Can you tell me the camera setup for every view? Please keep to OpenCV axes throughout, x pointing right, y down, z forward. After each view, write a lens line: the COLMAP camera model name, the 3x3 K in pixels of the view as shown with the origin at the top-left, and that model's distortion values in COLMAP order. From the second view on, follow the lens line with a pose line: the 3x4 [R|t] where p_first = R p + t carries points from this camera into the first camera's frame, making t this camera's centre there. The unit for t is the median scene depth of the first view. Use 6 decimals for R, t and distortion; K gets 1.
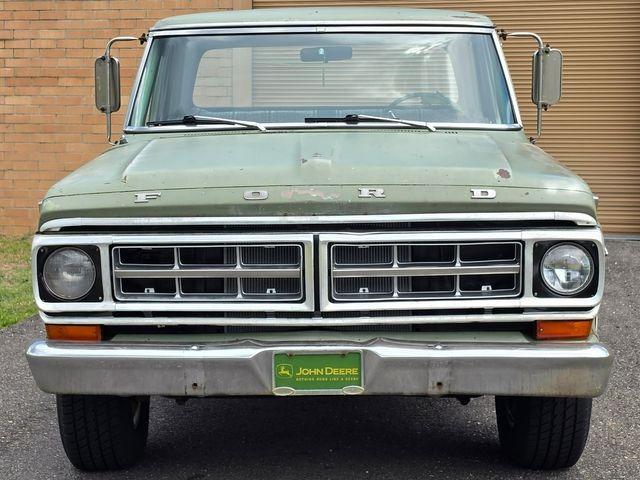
lens RADIAL K [[1466.9, 0, 309.9], [0, 1466.9, 166.2], [0, 0, 1]] dist [0.221146, -0.142657]
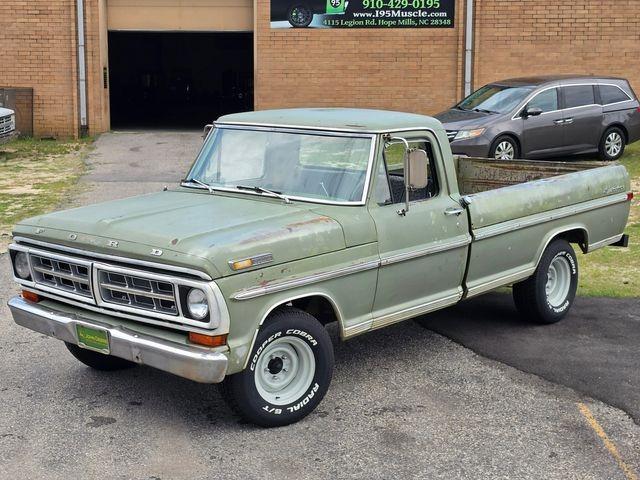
lens RADIAL K [[1101.8, 0, 328.4], [0, 1101.8, 238.7], [0, 0, 1]] dist [0.228064, -0.908196]
pose [[0.761052, 0.123065, -0.636911, 1.067715], [-0.057401, 0.990764, 0.122848, -0.163277], [0.646147, -0.056934, 0.761087, 0.157229]]
